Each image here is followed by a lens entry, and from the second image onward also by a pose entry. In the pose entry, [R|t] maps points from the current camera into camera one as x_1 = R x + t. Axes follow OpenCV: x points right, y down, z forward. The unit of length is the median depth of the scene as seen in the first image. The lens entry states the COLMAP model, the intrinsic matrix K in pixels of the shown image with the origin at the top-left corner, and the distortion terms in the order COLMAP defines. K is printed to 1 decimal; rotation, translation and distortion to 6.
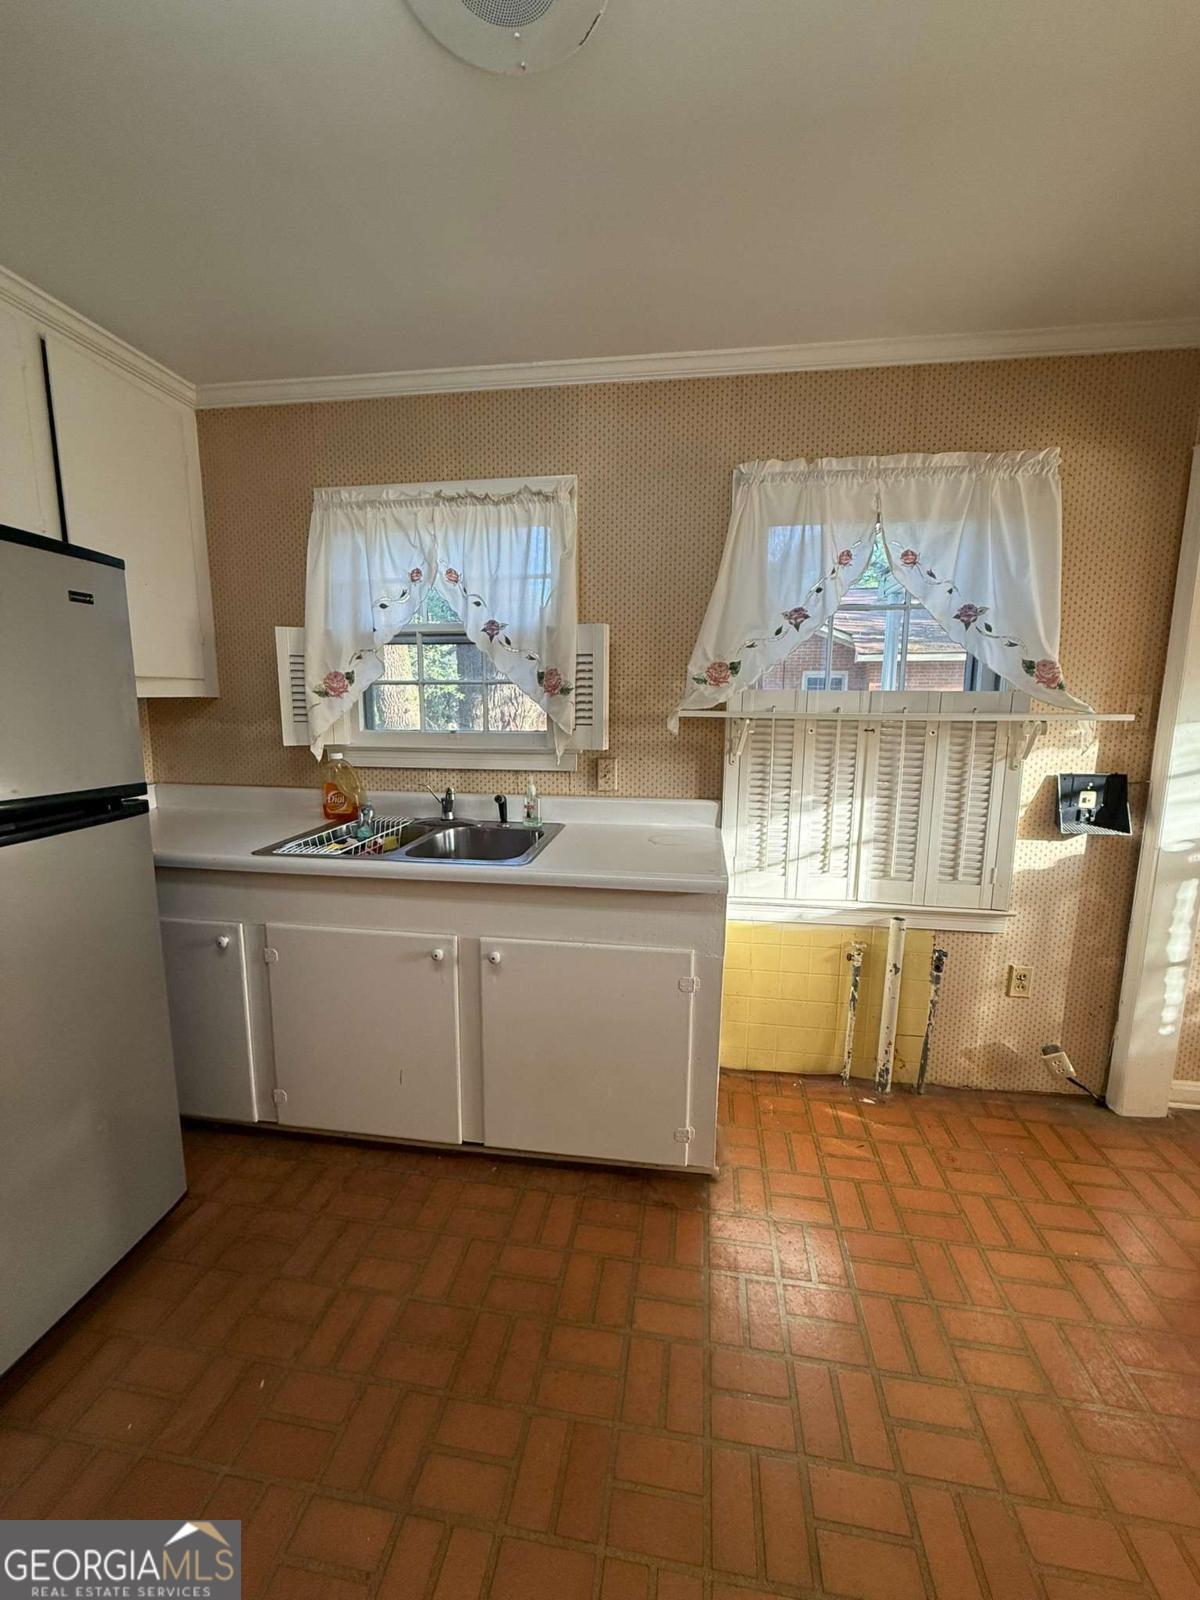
lens RADIAL K [[630.4, 0, 600.8], [0, 630.4, 793.0], [0, 0, 1]] dist [-0.001172, 0.000564]
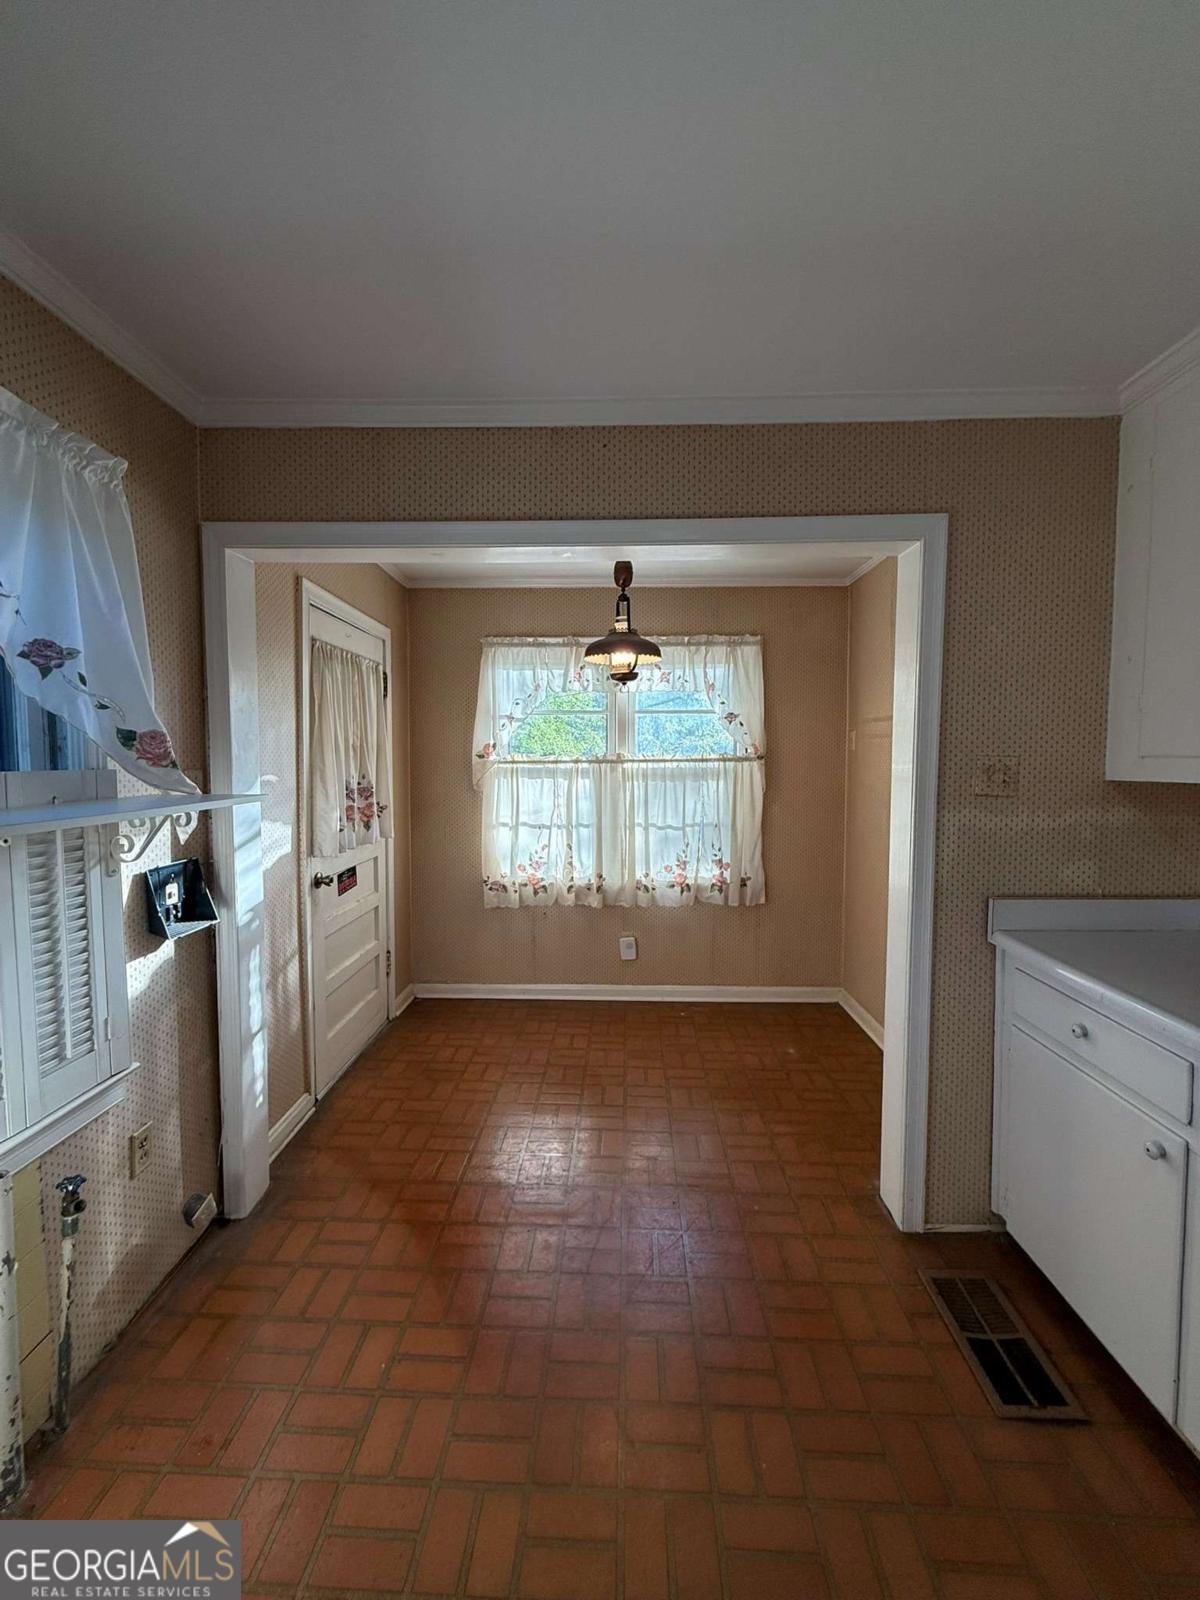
lens RADIAL K [[630.4, 0, 600.8], [0, 630.4, 793.0], [0, 0, 1]] dist [-0.001172, 0.000564]
pose [[-0.120089, -0.061834, 0.990836, -0.127018], [0.147886, 0.985809, 0.079444, -0.105011], [-0.981686, 0.156071, -0.109241, 0.505527]]
